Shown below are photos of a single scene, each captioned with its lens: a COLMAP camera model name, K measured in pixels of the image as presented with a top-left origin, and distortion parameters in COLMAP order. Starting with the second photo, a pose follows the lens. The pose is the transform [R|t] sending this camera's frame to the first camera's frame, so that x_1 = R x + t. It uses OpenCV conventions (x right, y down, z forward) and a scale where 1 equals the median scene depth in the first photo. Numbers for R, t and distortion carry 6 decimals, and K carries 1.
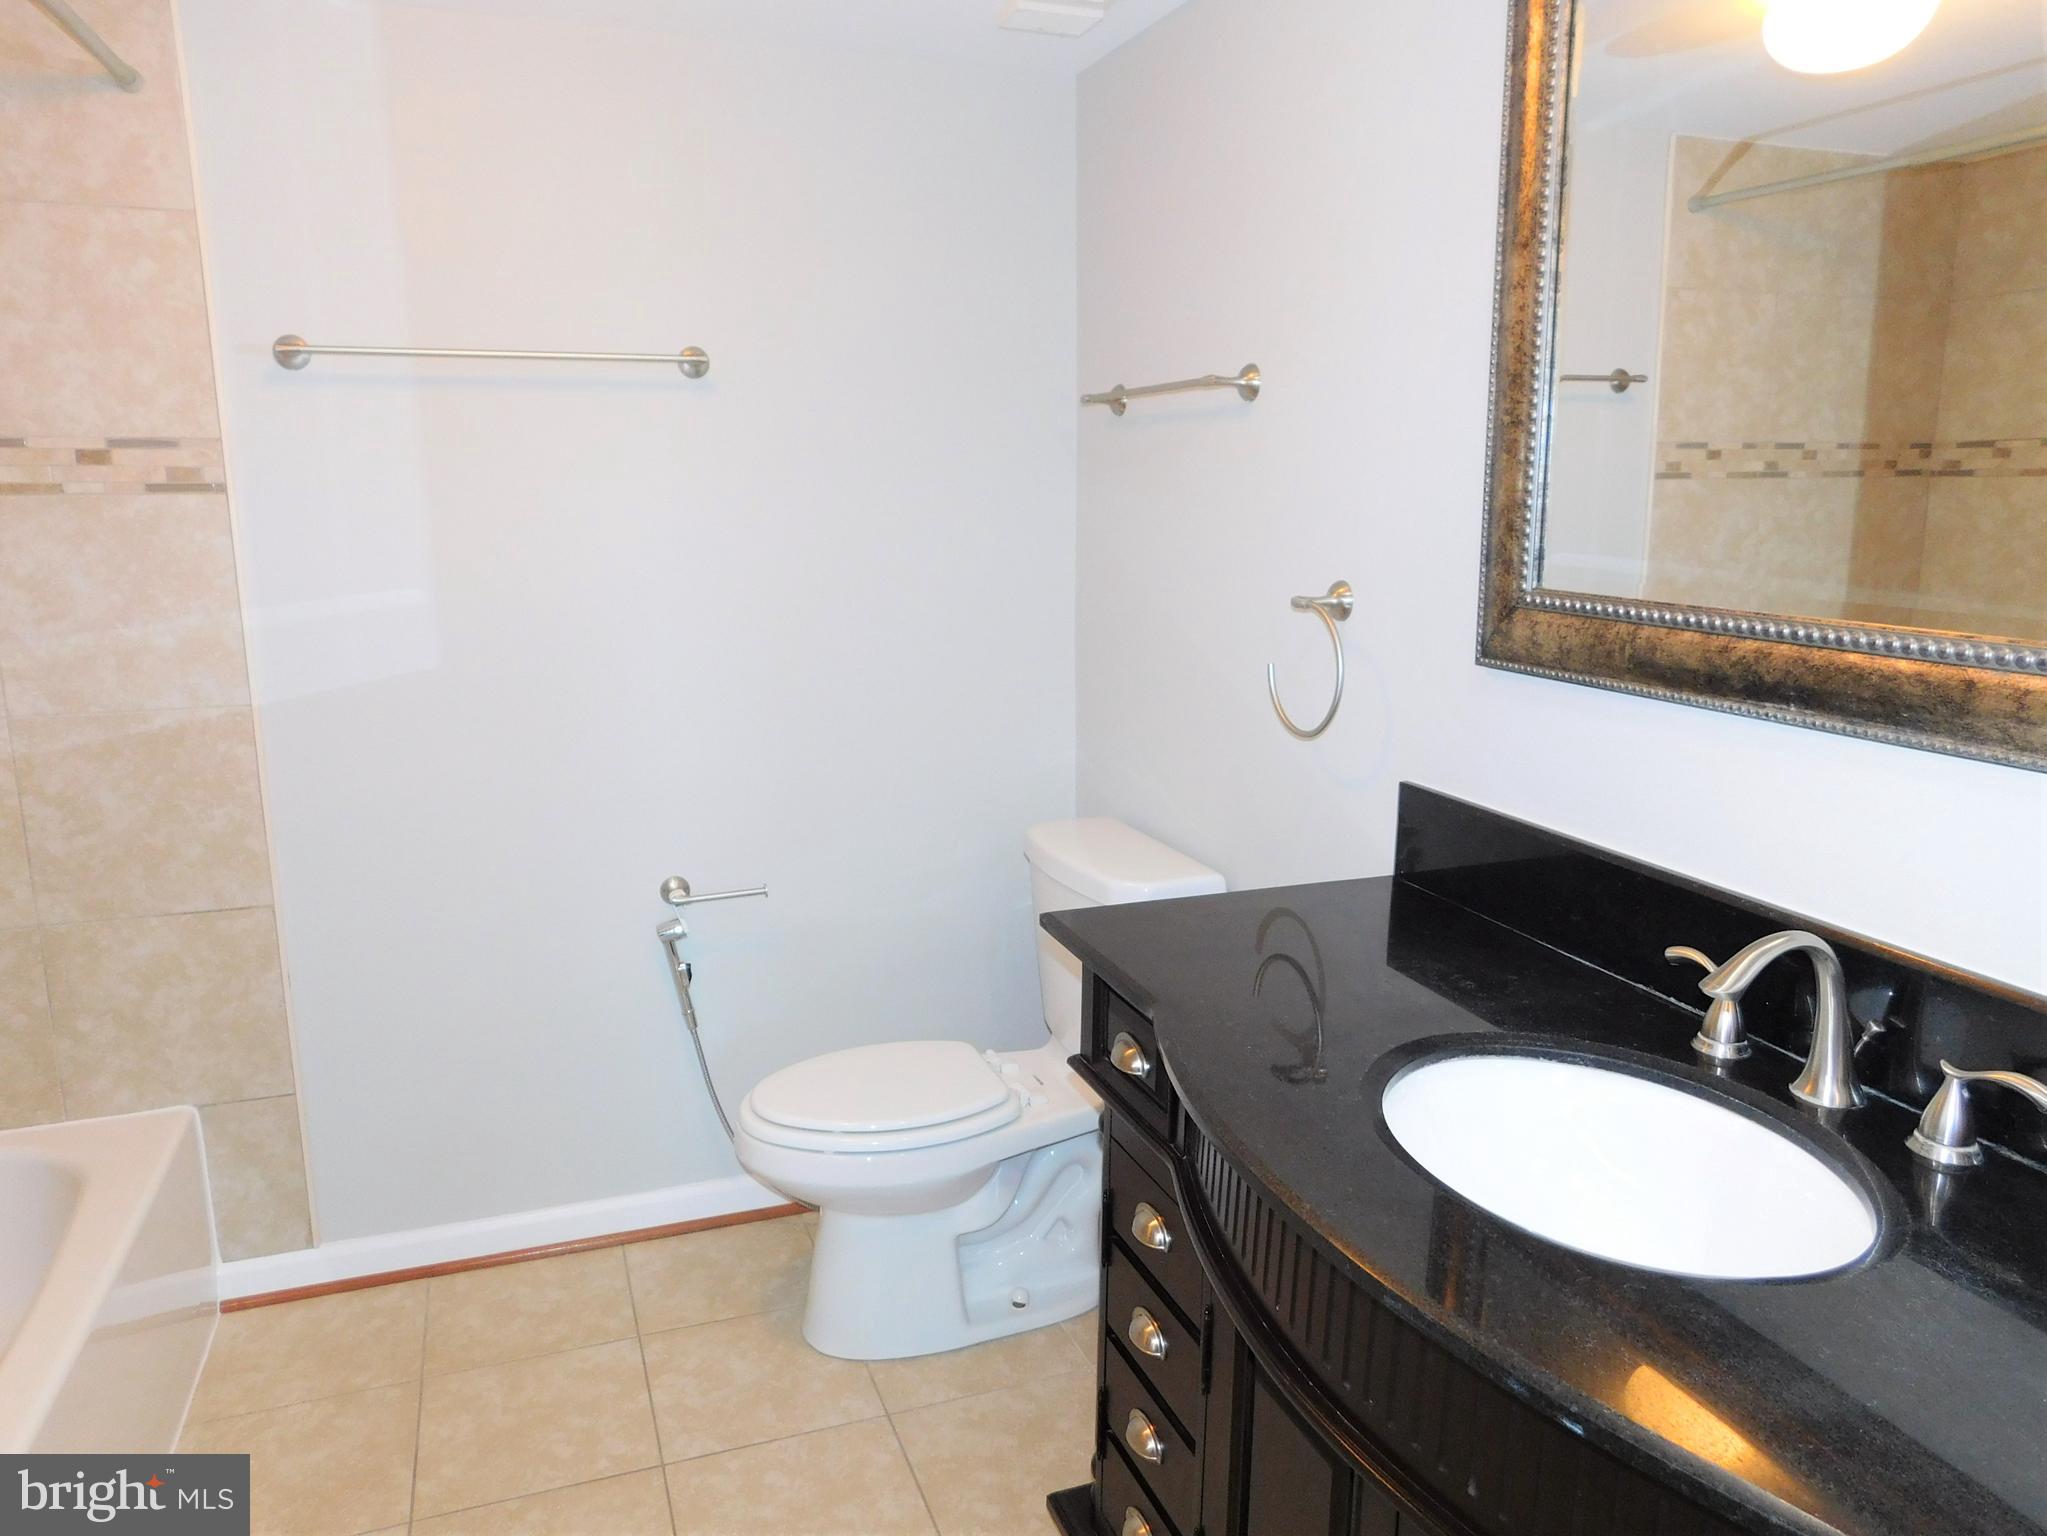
lens RADIAL K [[1394.8, 0, 1024.4], [0, 1394.8, 767.5], [0, 0, 1]] dist [-0.044895, 0.035906]
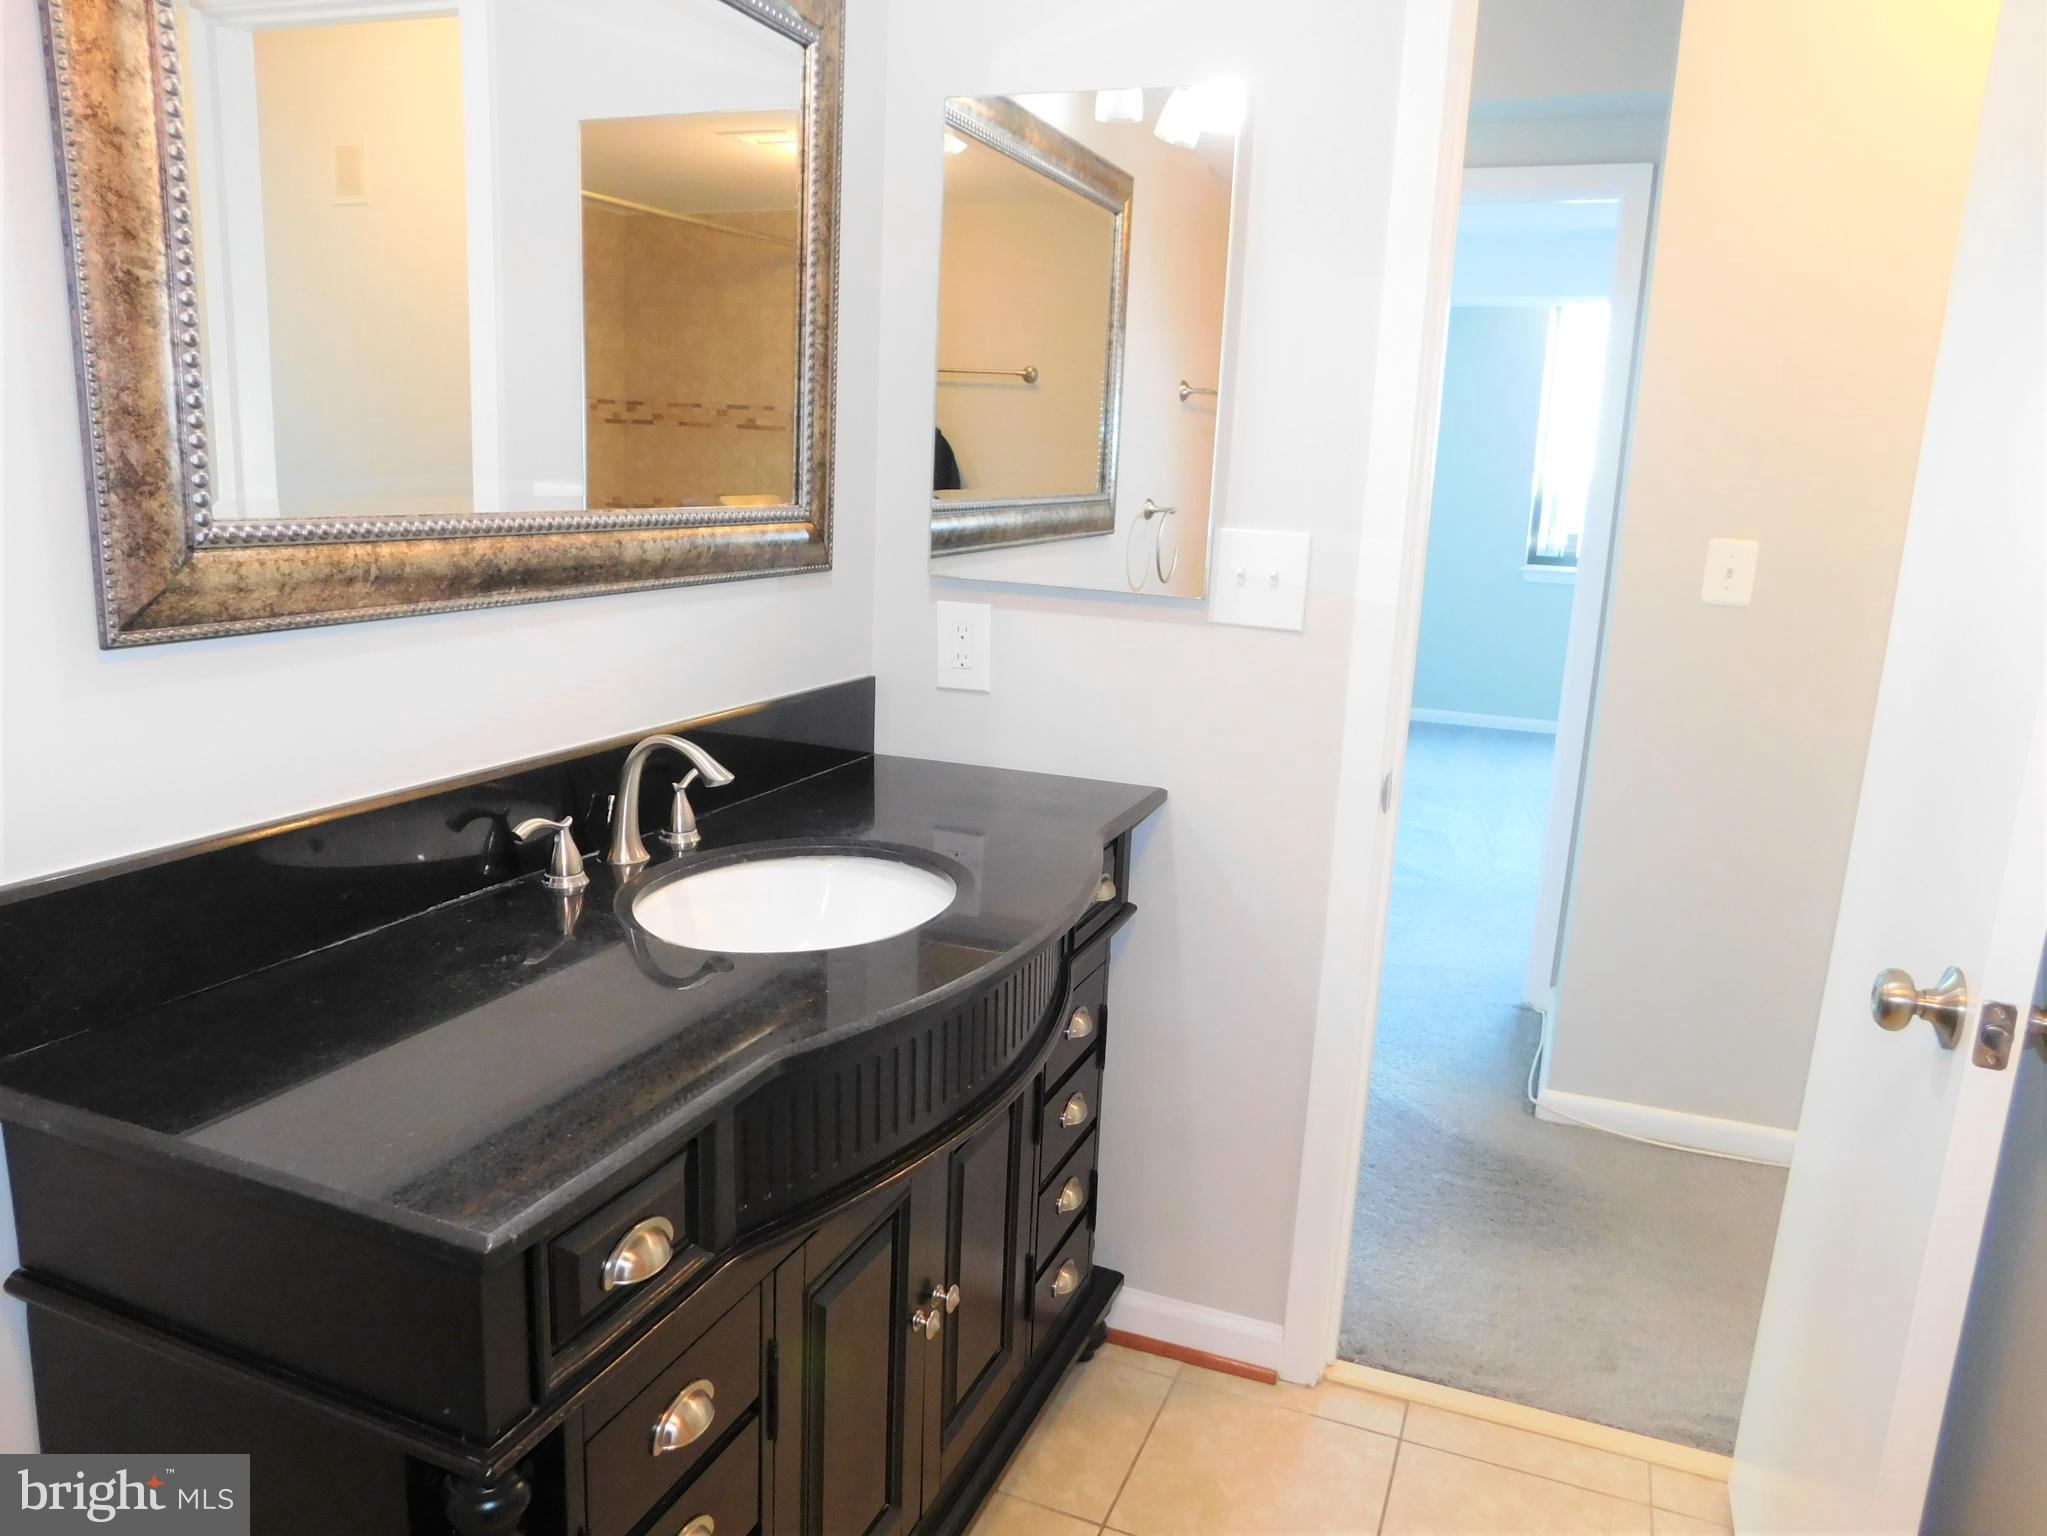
lens RADIAL K [[1394.8, 0, 1016.4], [0, 1394.8, 761.0], [0, 0, 1]] dist [-0.044895, 0.035906]
pose [[-0.723446, -0.212726, 0.656790, -0.468426], [0.059794, 0.928463, 0.366580, -0.273084], [-0.687786, 0.304474, -0.658973, 1.342258]]
